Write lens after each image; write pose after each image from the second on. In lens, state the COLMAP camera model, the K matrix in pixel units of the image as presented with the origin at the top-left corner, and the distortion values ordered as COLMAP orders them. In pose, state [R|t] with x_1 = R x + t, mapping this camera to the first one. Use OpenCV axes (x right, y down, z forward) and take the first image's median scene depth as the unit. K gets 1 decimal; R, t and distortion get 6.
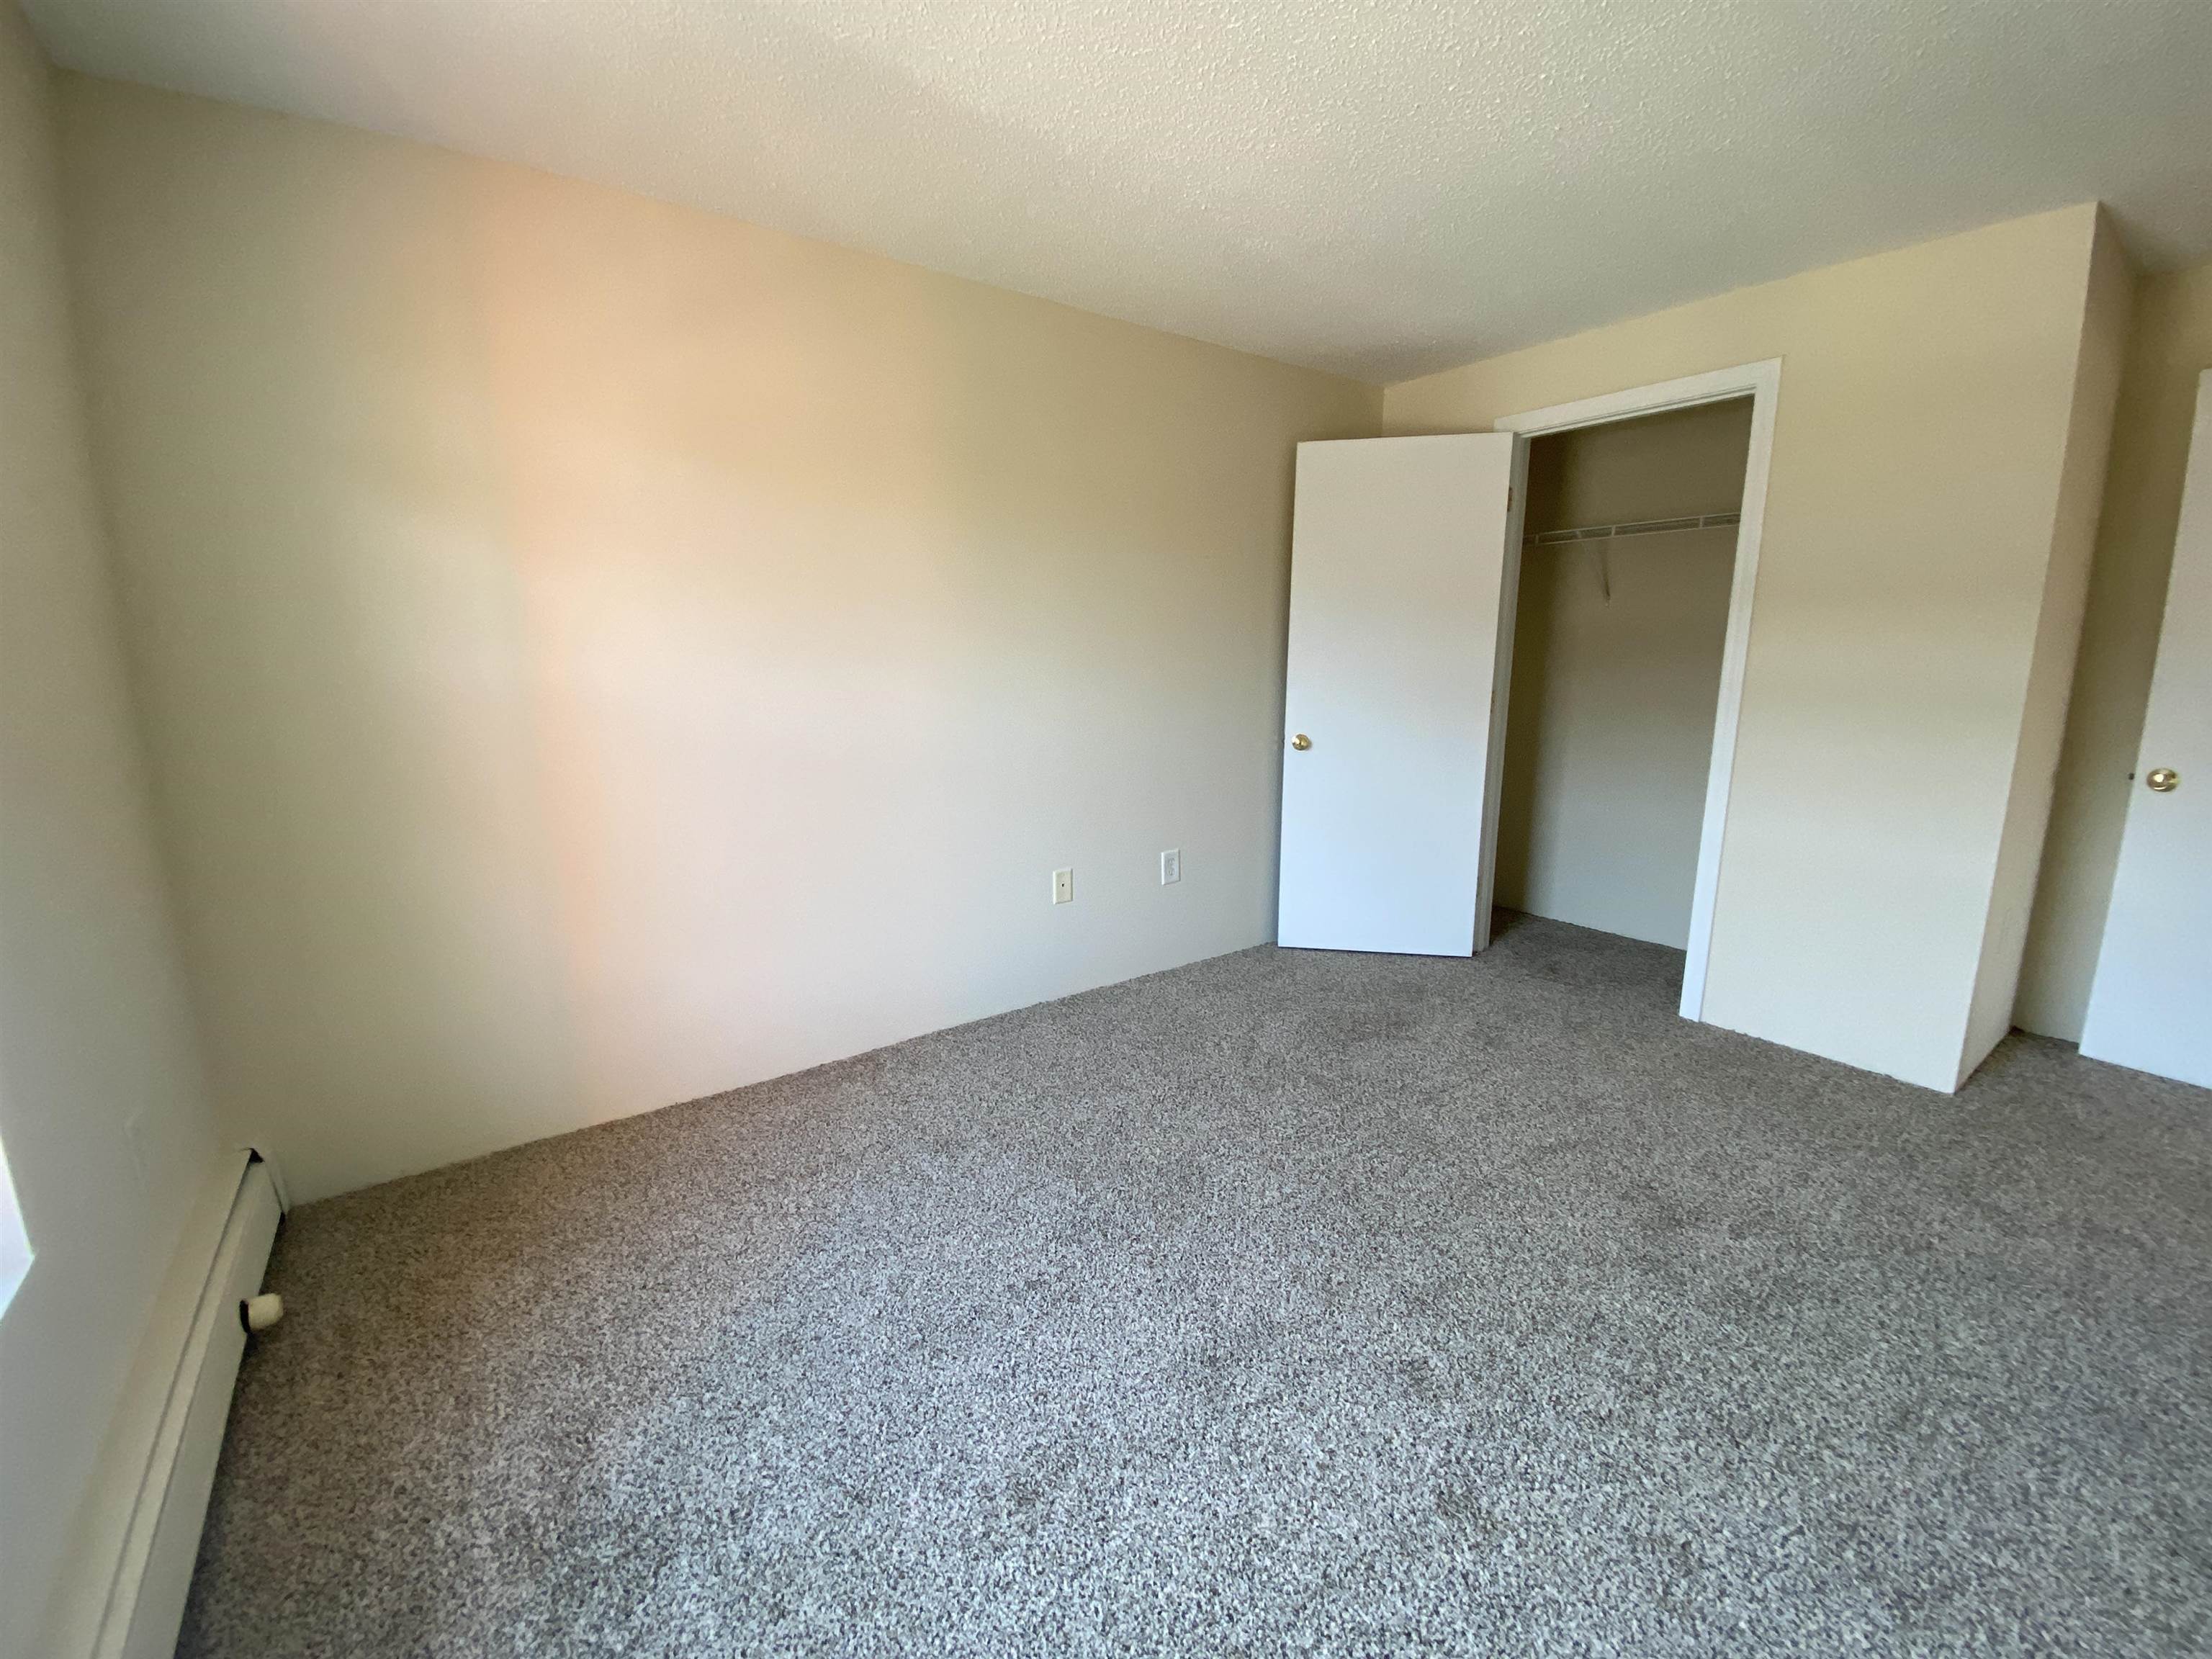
lens RADIAL K [[902.6, 0, 1099.6], [0, 902.6, 814.5], [0, 0, 1]] dist [0.024115, -0.019185]
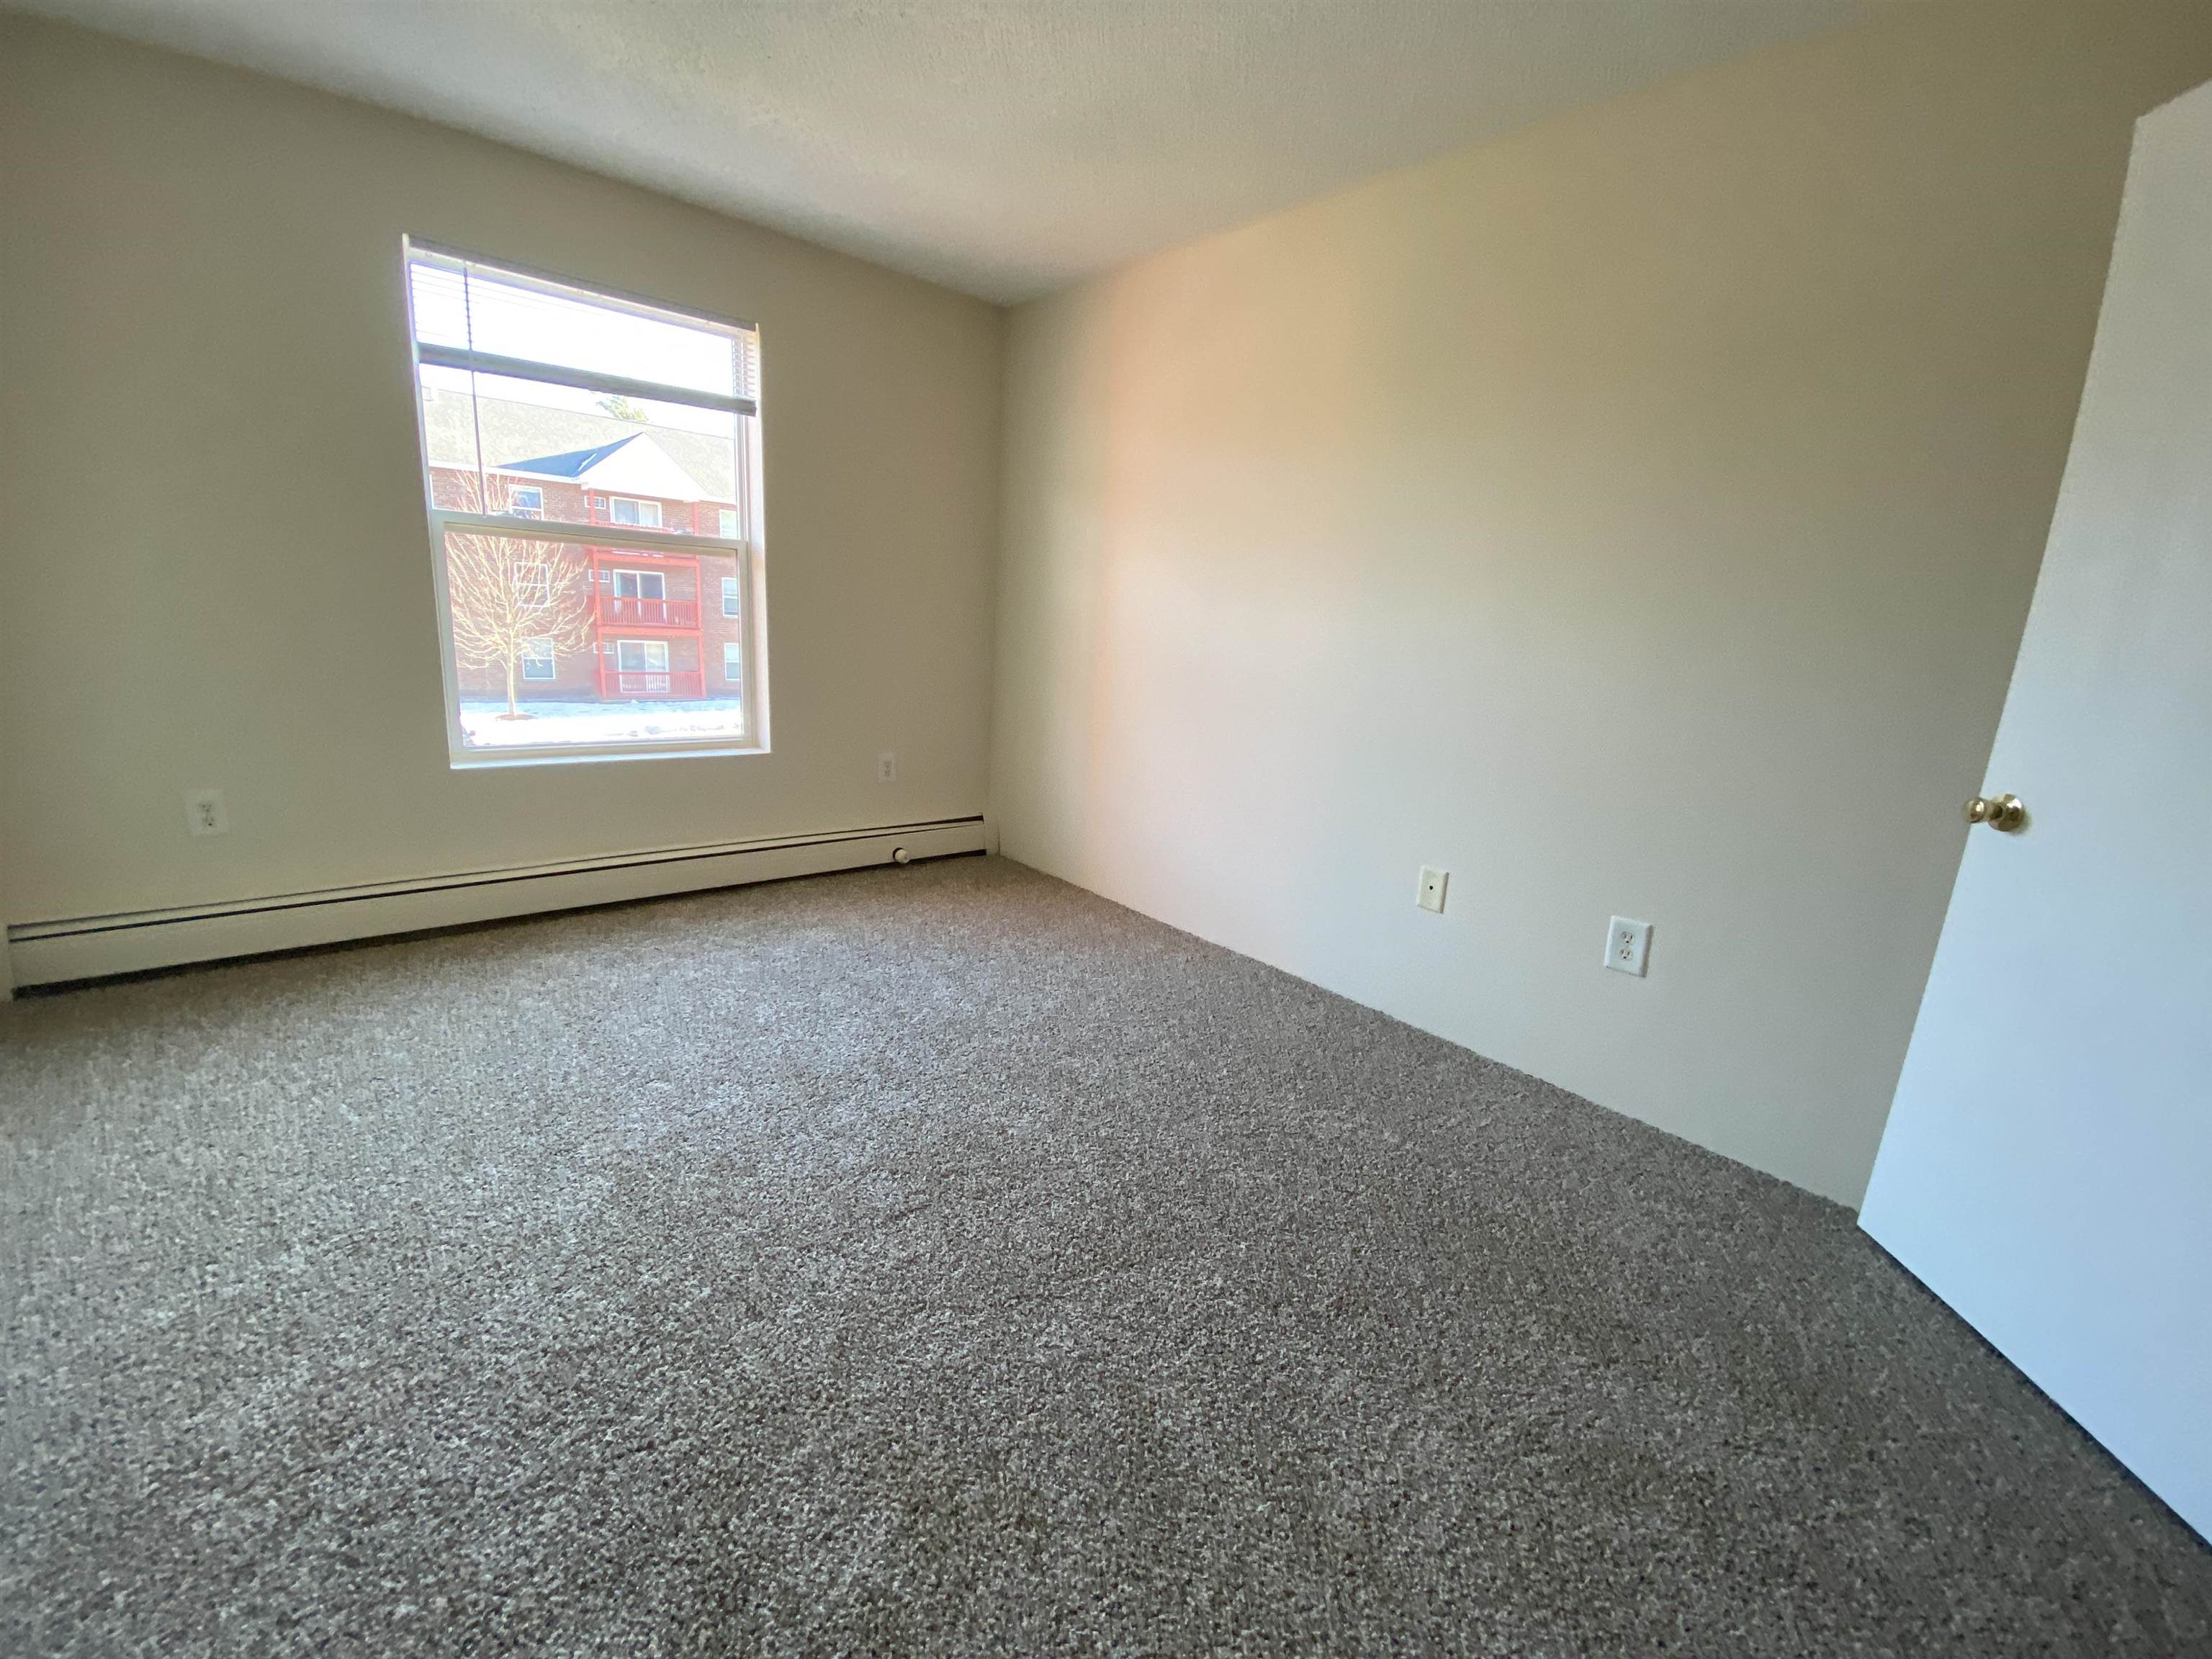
lens RADIAL K [[902.6, 0, 1099.6], [0, 902.6, 814.5], [0, 0, 1]] dist [0.024115, -0.019185]
pose [[0.094475, 0.225367, -0.969683, 0.782236], [-0.254802, 0.947069, 0.195286, -0.072842], [0.962367, 0.228628, 0.146898, 0.657562]]
